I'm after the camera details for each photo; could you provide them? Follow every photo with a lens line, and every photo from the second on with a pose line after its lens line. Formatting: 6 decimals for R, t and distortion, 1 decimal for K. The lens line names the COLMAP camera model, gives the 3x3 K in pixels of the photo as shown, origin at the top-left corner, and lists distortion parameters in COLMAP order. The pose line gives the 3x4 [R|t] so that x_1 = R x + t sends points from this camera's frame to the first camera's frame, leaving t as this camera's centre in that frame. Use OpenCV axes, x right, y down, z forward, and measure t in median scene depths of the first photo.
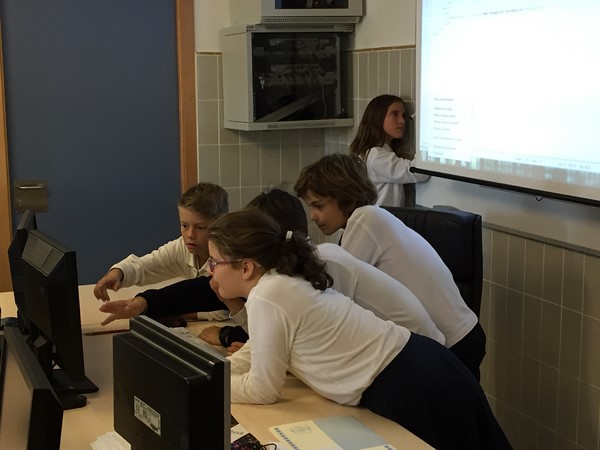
lens RADIAL K [[978.2, 0, 300.0], [0, 978.2, 225.0], [0, 0, 1]] dist [0.014554, 0.035483]
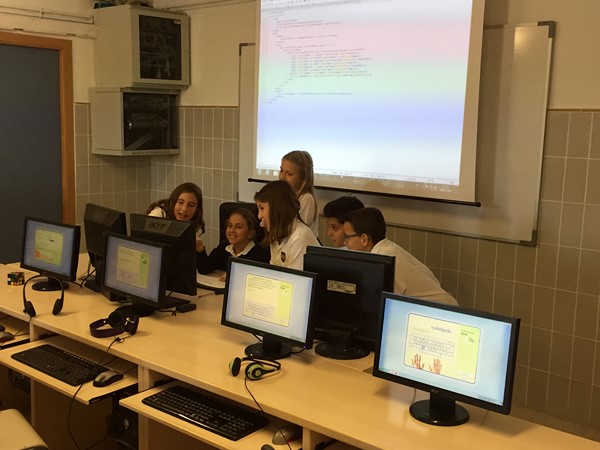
lens RADIAL K [[712.6, 0, 300.0], [0, 712.6, 225.0], [0, 0, 1]] dist [-0.008670, -0.013438]
pose [[0.879285, -0.030833, 0.475297, -0.333621], [0.032814, 0.999453, 0.004131, 0.016816], [-0.475165, 0.011965, 0.879816, -0.114011]]
